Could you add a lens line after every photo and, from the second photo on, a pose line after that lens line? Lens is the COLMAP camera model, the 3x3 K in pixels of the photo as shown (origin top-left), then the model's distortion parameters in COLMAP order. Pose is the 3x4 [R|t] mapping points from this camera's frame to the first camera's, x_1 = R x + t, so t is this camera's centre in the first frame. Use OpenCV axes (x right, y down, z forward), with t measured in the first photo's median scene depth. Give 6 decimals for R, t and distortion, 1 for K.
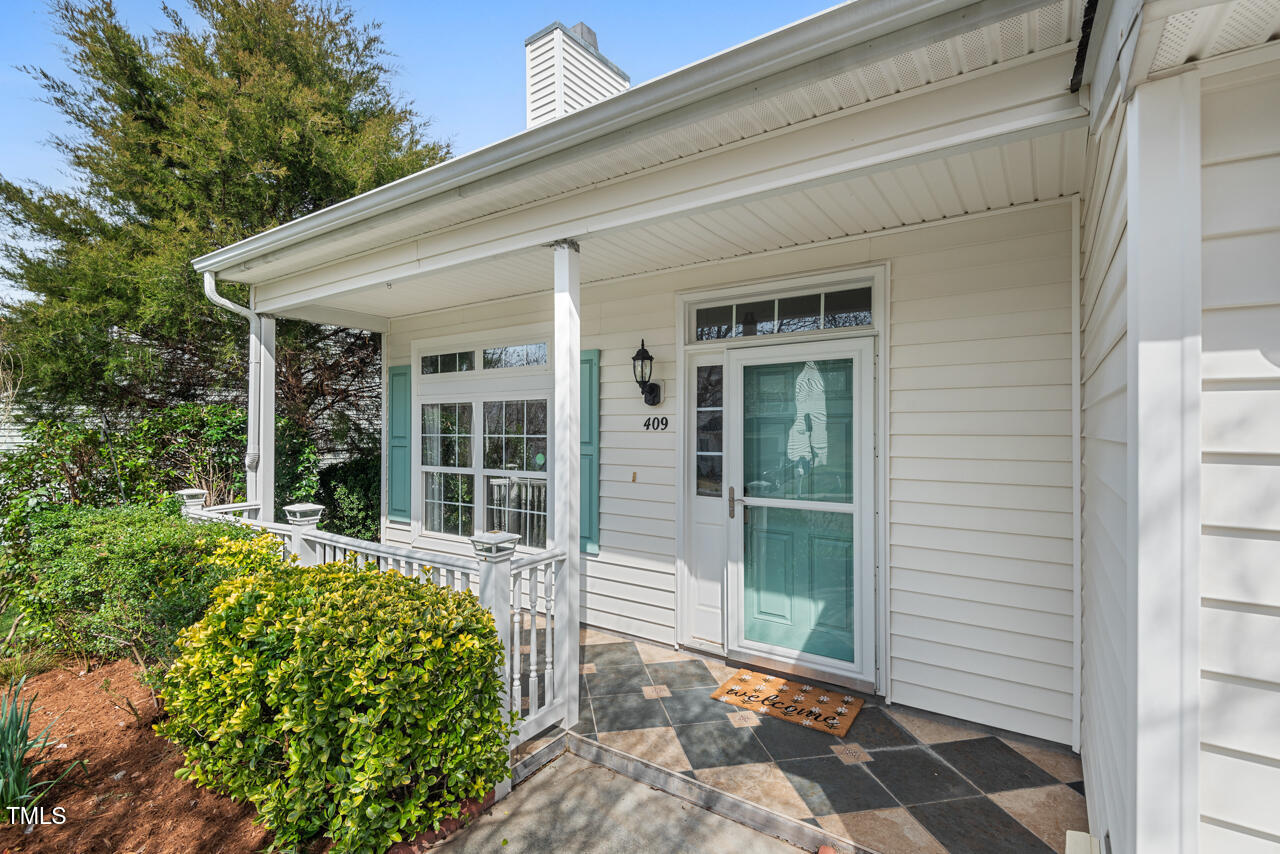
lens RADIAL K [[583.6, 0, 639.7], [0, 583.6, 422.9], [0, 0, 1]] dist [0.040903, -0.028693]
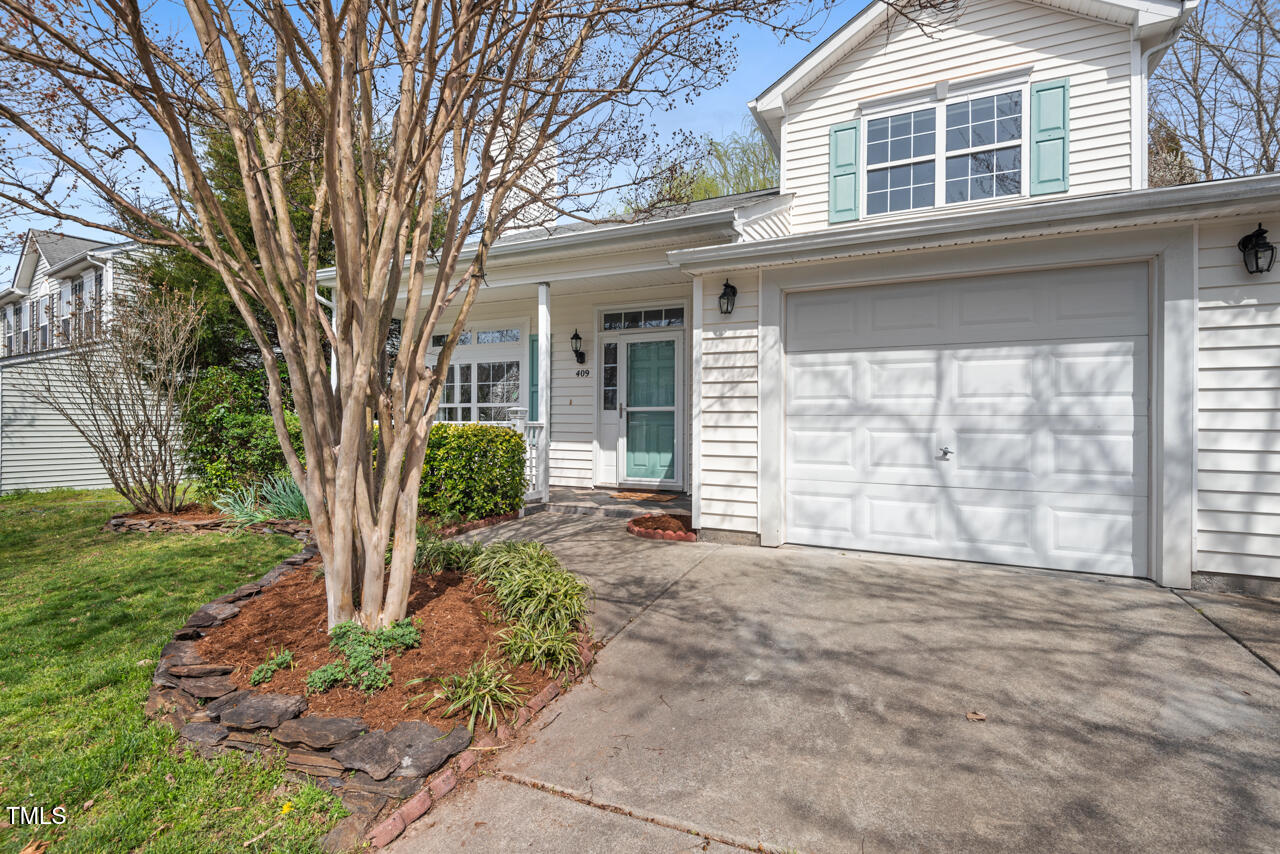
lens RADIAL K [[583.6, 0, 639.7], [0, 583.6, 422.9], [0, 0, 1]] dist [0.040903, -0.028693]
pose [[0.988123, 0.004362, 0.153605, -0.084792], [-0.005867, 0.999939, 0.009345, 0.152051], [-0.153555, -0.010135, 0.988088, -0.963822]]
